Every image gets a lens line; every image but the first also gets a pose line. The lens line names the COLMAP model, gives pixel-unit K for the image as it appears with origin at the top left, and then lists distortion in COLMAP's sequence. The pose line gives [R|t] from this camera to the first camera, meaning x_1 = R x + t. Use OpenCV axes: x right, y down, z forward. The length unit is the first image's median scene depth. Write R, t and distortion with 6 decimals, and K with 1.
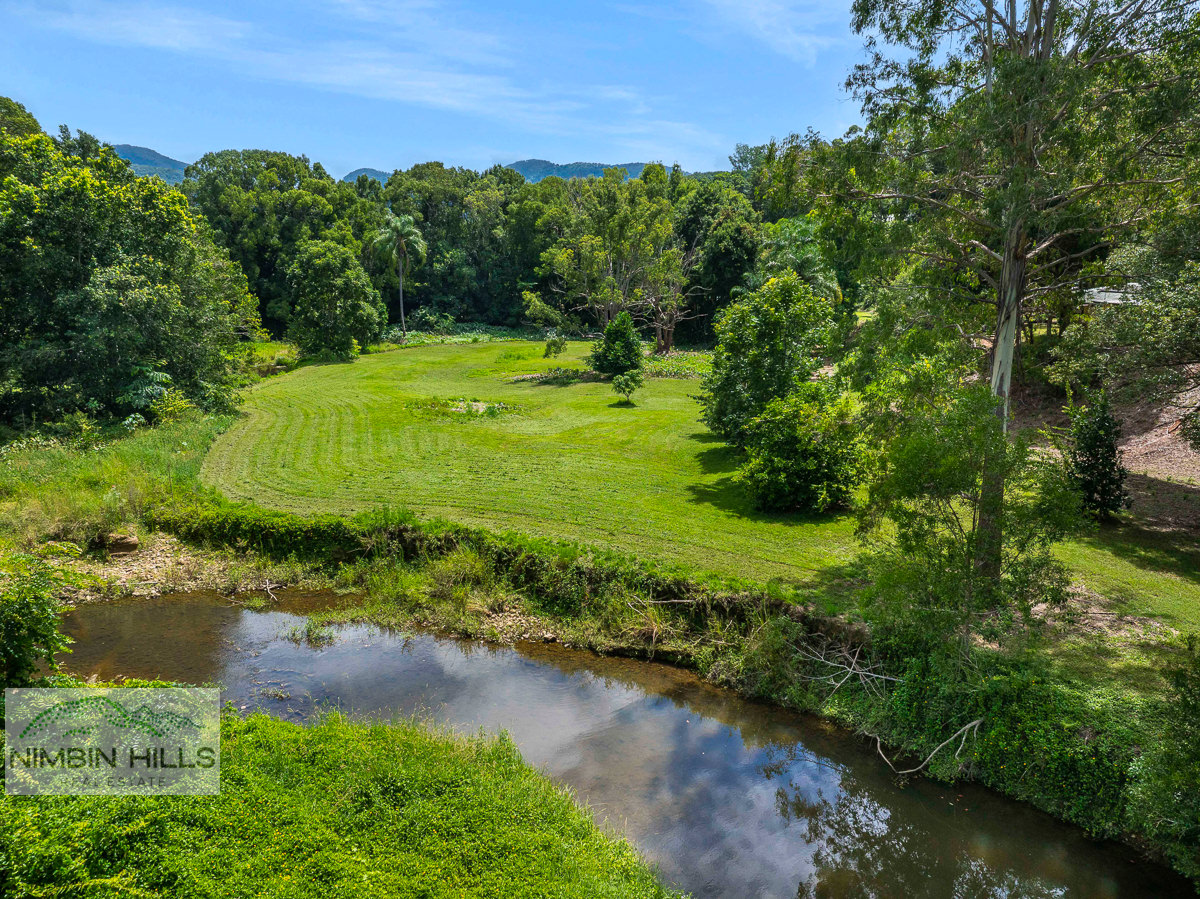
lens RADIAL K [[835.5, 0, 595.6], [0, 835.5, 461.6], [0, 0, 1]] dist [-0.054424, 0.015007]
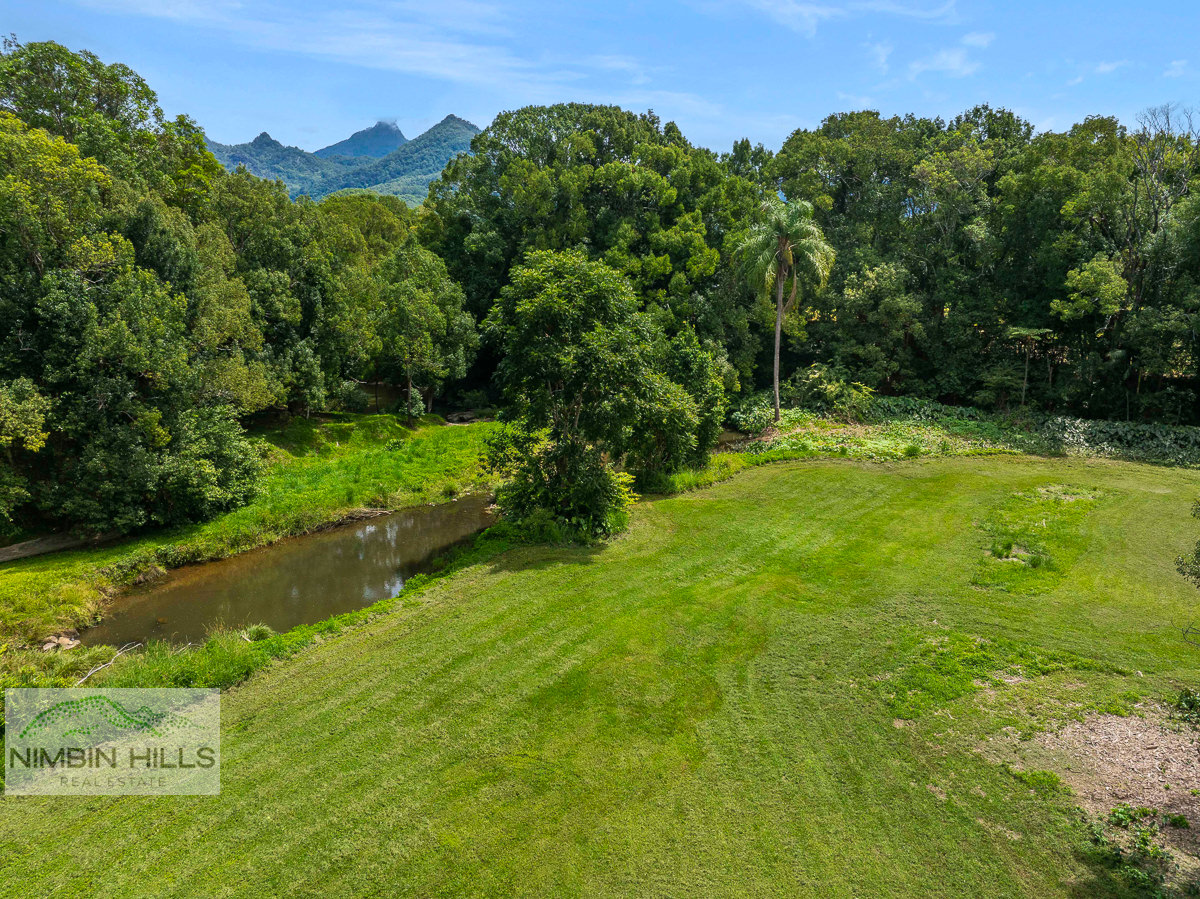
lens RADIAL K [[835.5, 0, 598.8], [0, 835.5, 449.3], [0, 0, 1]] dist [-0.054424, 0.015007]
pose [[0.881991, 0.095005, -0.461590, -0.075773], [-0.102075, 0.994729, 0.009693, -0.122653], [0.460078, 0.038567, 0.887040, 0.449466]]
